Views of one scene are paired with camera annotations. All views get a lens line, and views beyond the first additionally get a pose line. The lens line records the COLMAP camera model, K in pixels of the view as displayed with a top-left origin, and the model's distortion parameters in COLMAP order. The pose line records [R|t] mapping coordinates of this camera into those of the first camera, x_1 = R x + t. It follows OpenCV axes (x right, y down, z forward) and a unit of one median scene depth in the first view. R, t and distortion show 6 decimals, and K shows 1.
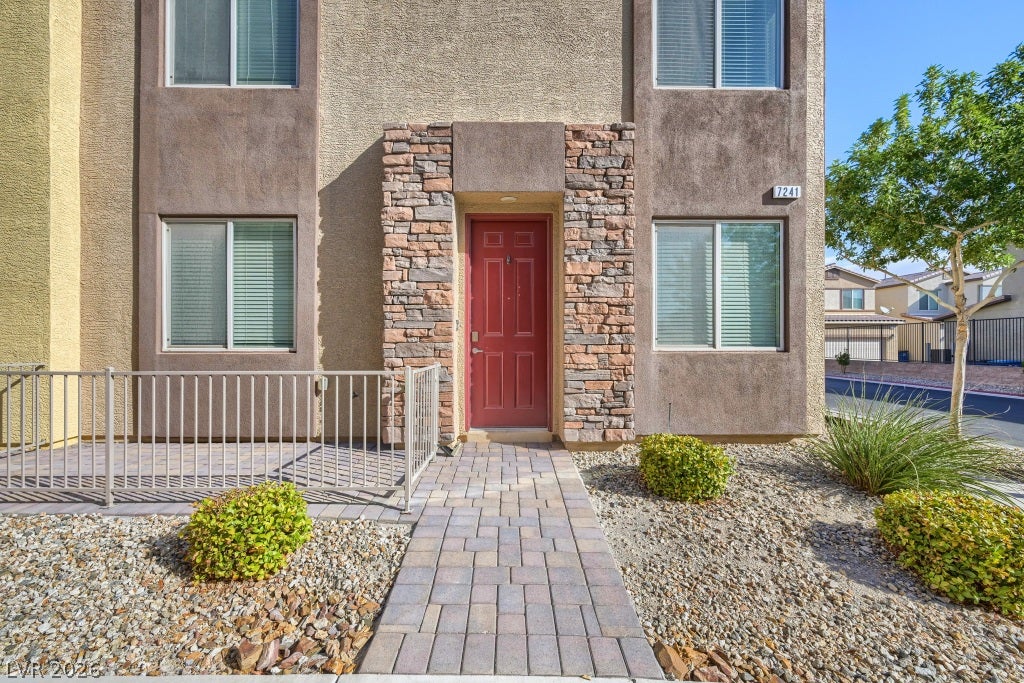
lens RADIAL K [[405.1, 0, 509.8], [0, 405.1, 345.8], [0, 0, 1]] dist [0.000881, 0.000085]
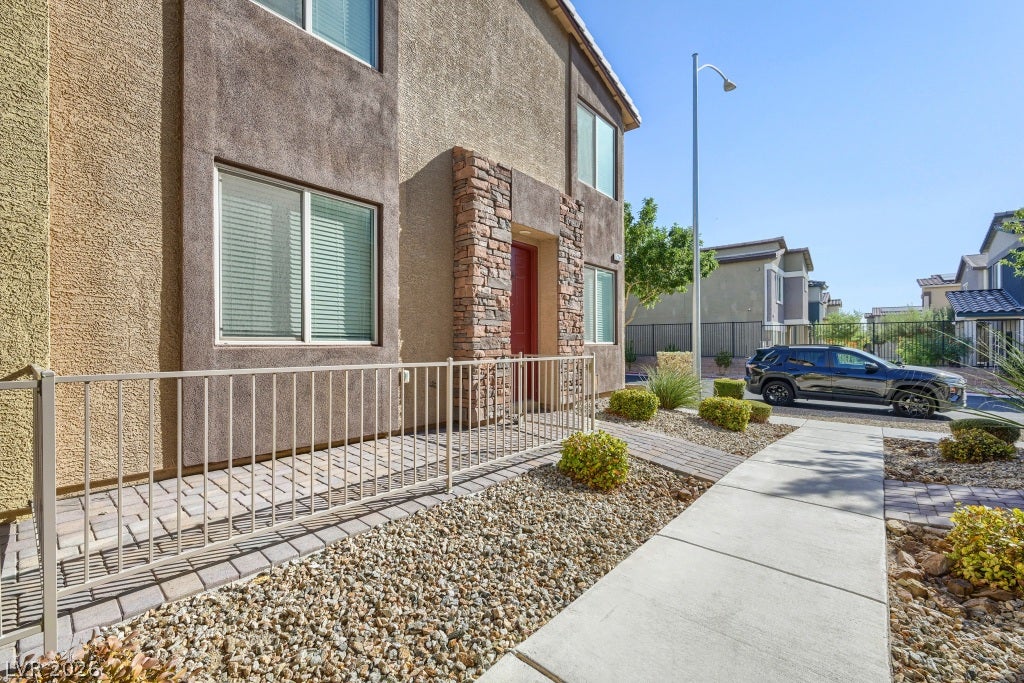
lens RADIAL K [[409.6, 0, 512.0], [0, 409.6, 341.5], [0, 0, 1]] dist [0.000250, 0.000031]
pose [[0.672848, 0.004338, 0.739768, -1.067666], [-0.003642, 0.999990, -0.002551, 0.007670], [-0.739772, -0.000978, 0.672857, 0.111716]]
